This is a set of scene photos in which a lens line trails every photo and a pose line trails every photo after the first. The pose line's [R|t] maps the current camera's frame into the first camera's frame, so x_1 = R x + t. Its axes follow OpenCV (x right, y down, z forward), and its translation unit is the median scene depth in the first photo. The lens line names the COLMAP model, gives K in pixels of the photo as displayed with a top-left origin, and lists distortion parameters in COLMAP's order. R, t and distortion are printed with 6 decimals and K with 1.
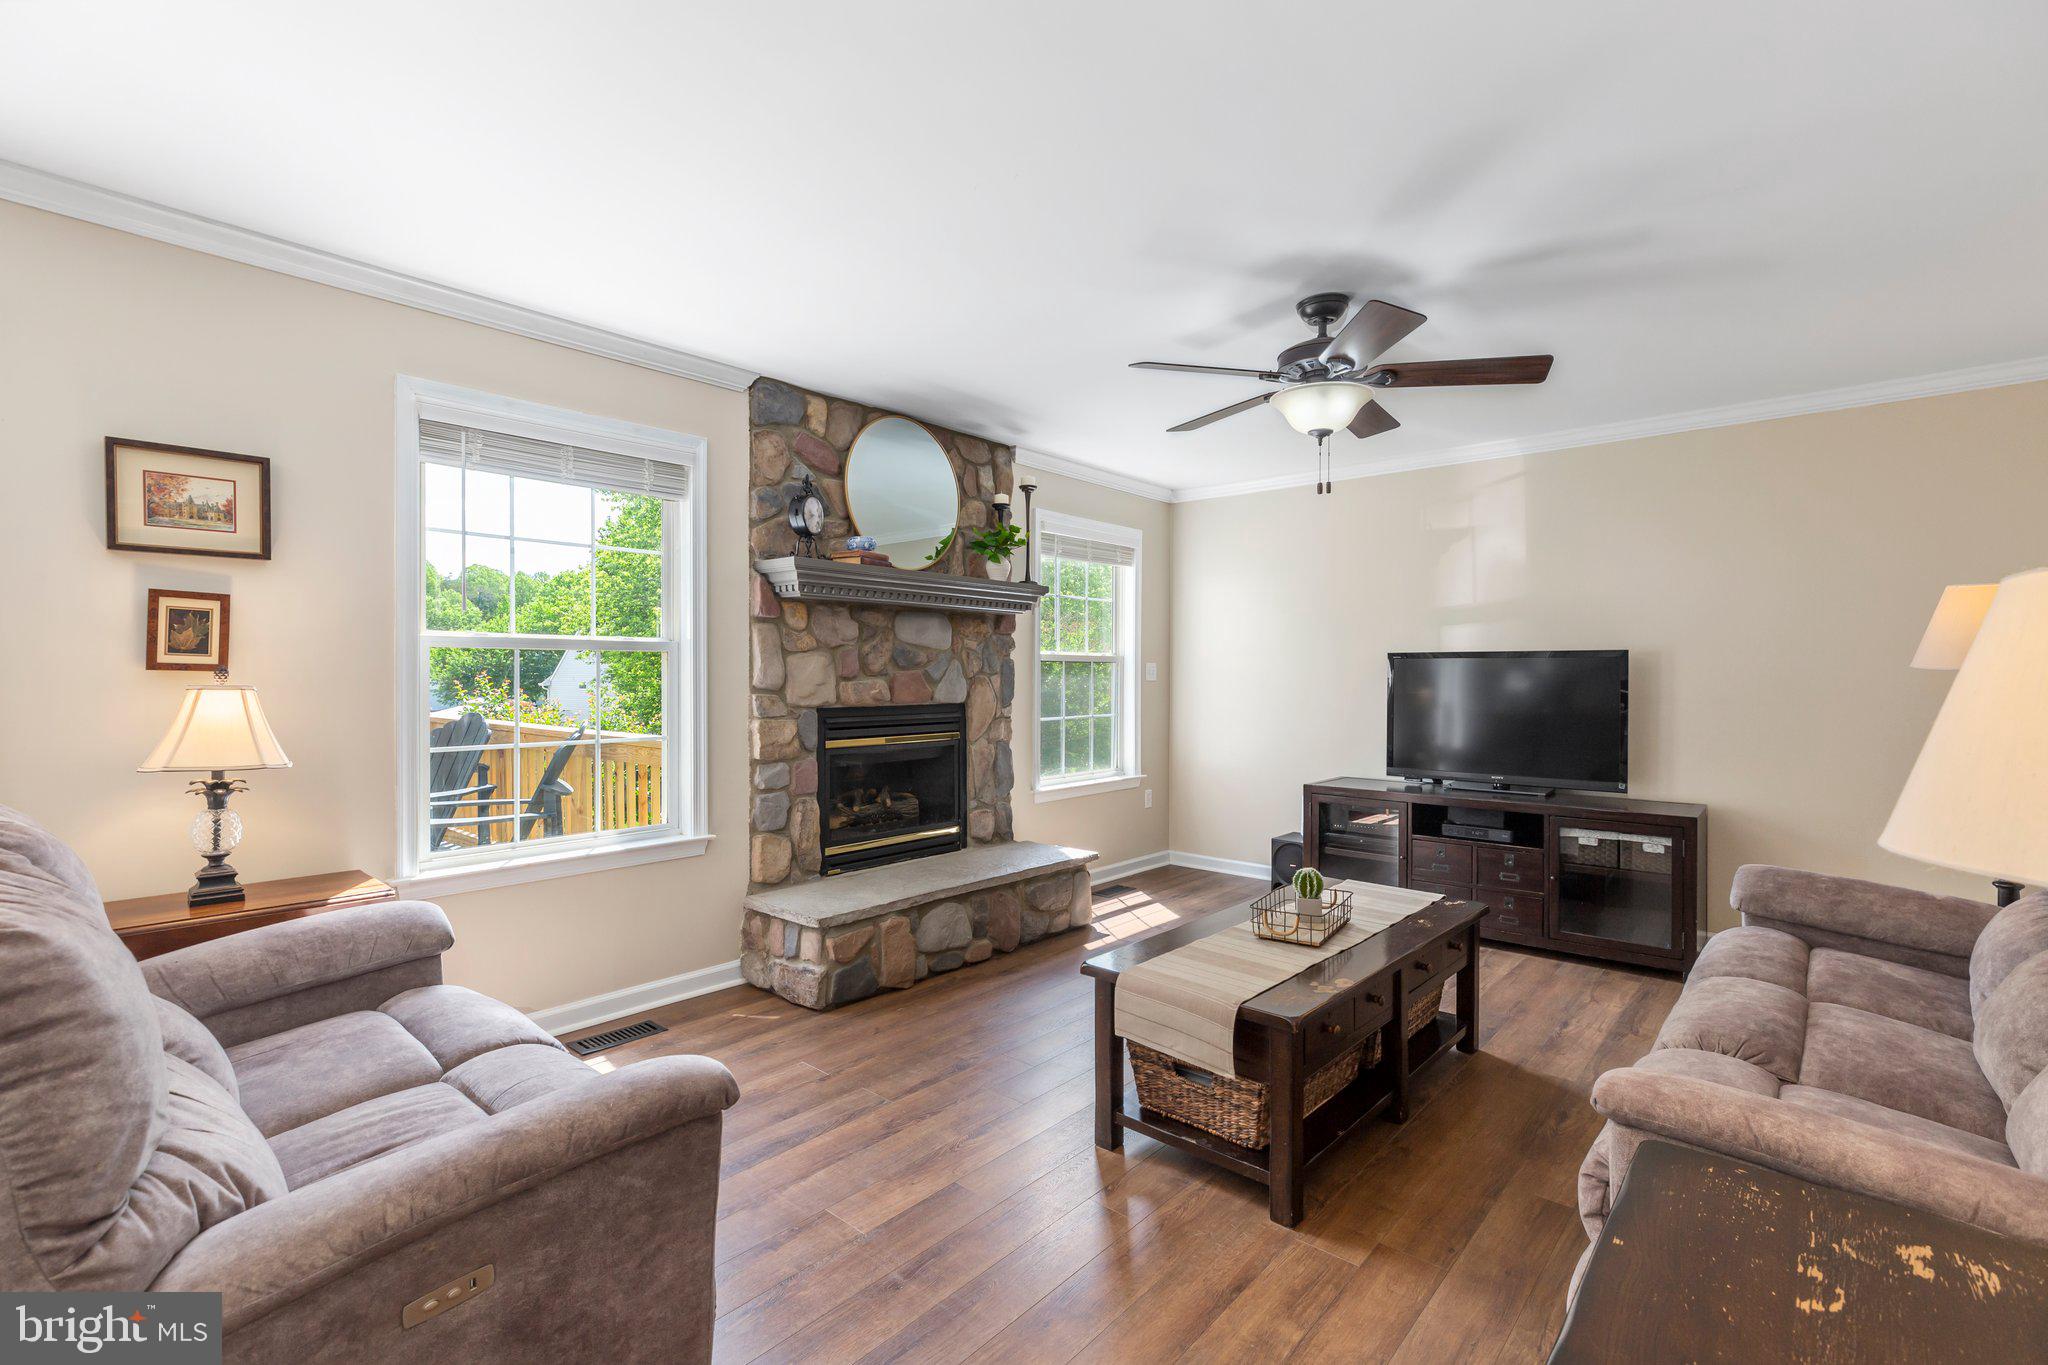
lens RADIAL K [[924.5, 0, 1022.7], [0, 924.5, 682.1], [0, 0, 1]] dist [0.001903, 0.000996]
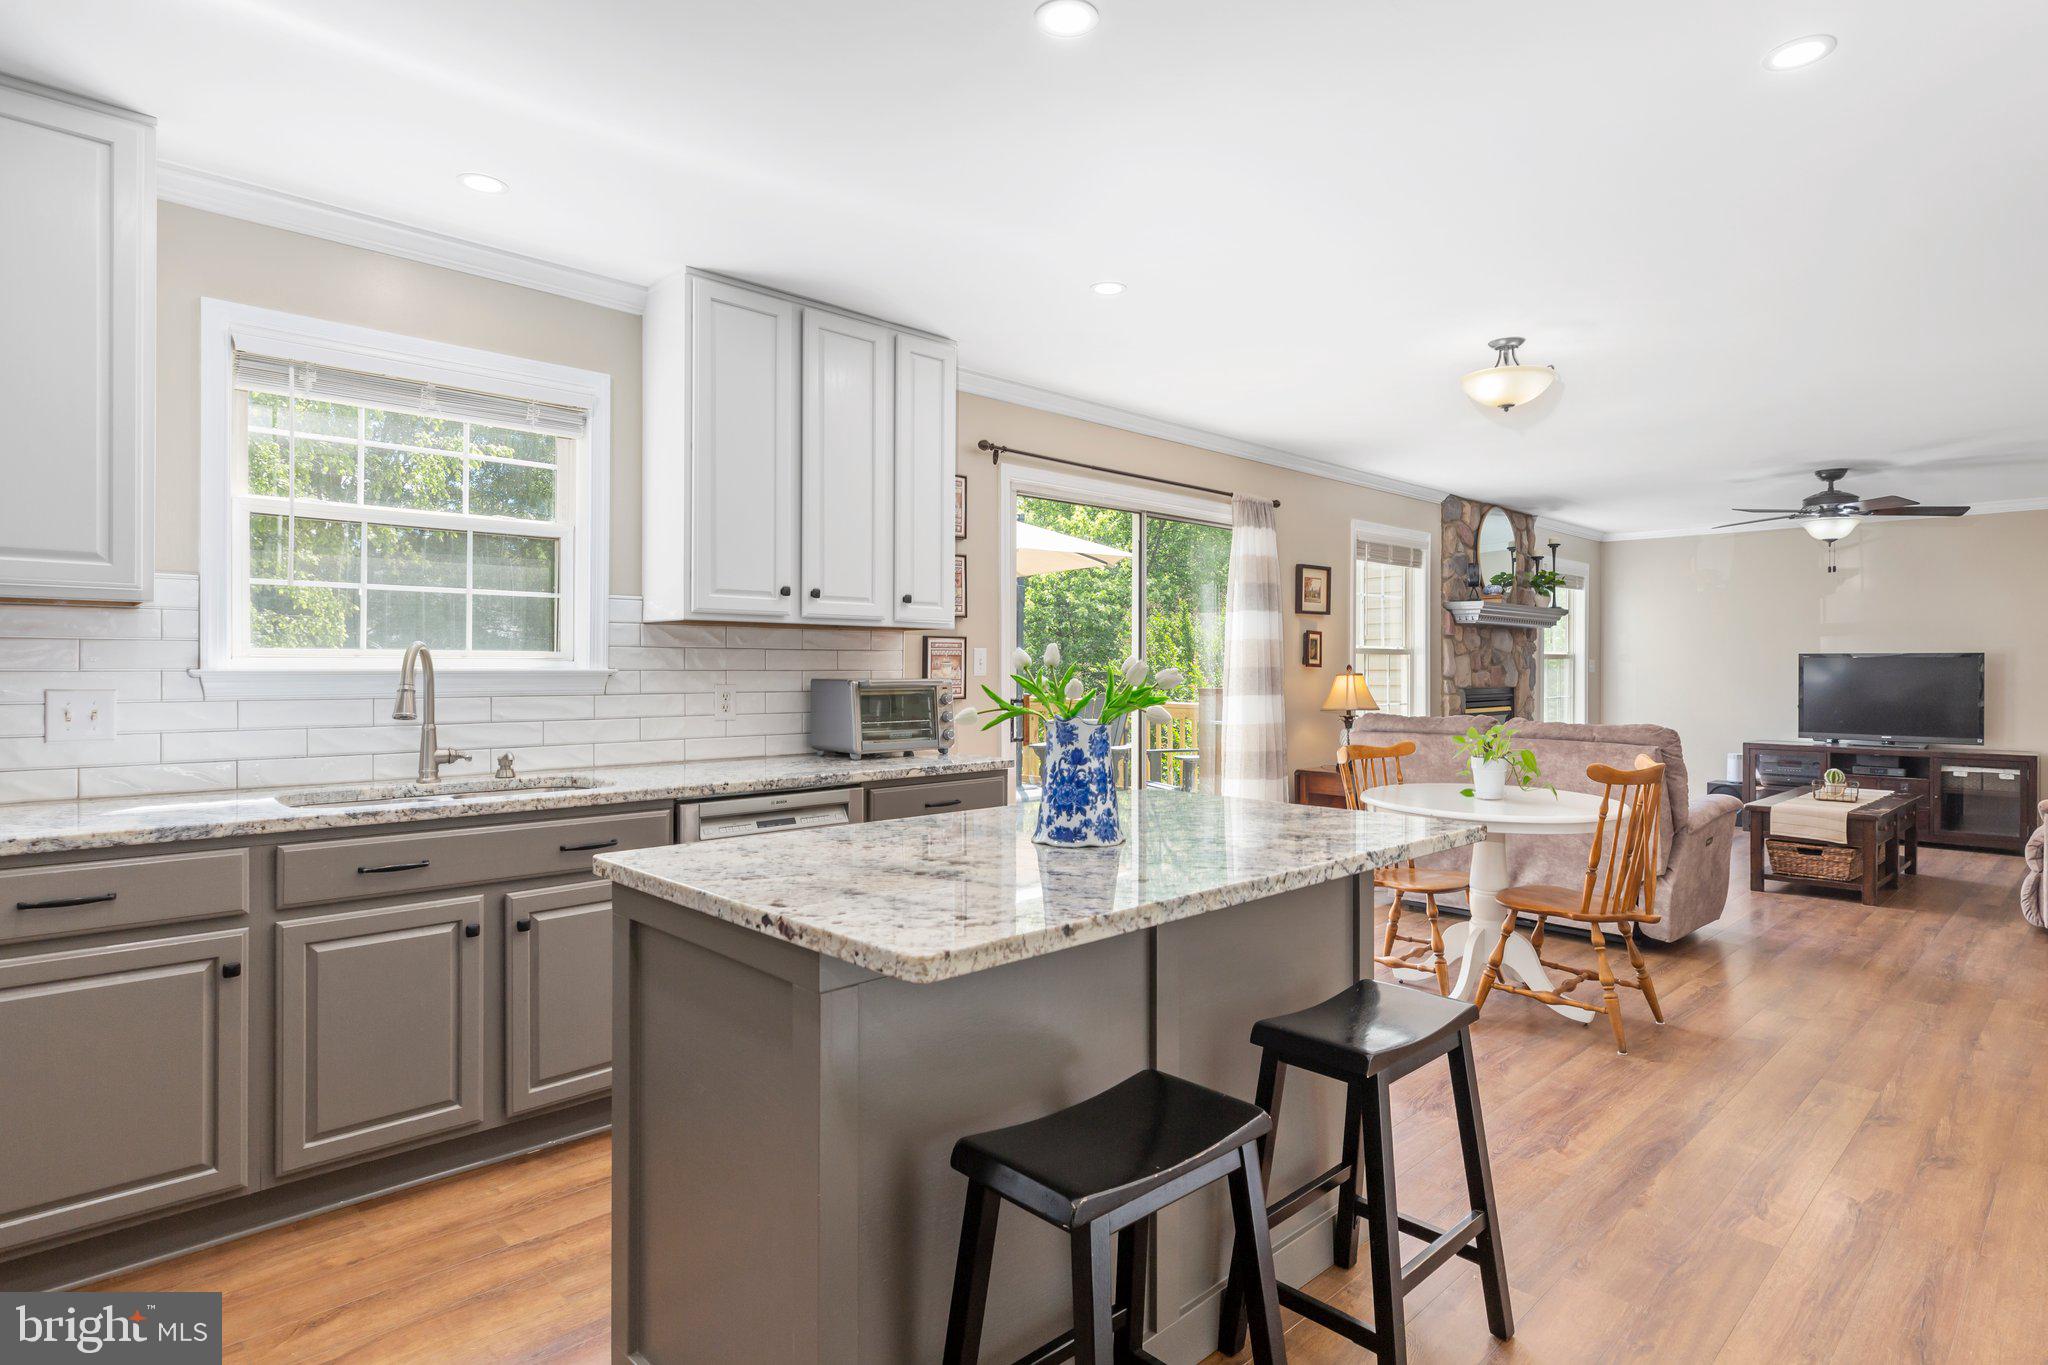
lens RADIAL K [[1076.3, 0, 1040.2], [0, 1076.3, 675.8], [0, 0, 1]] dist [0.006523, 0.000576]
pose [[0.996971, 0.001264, -0.077766, -0.856205], [-0.001290, 0.999999, -0.000294, 0.006933], [0.077766, 0.000393, 0.996972, -1.017189]]
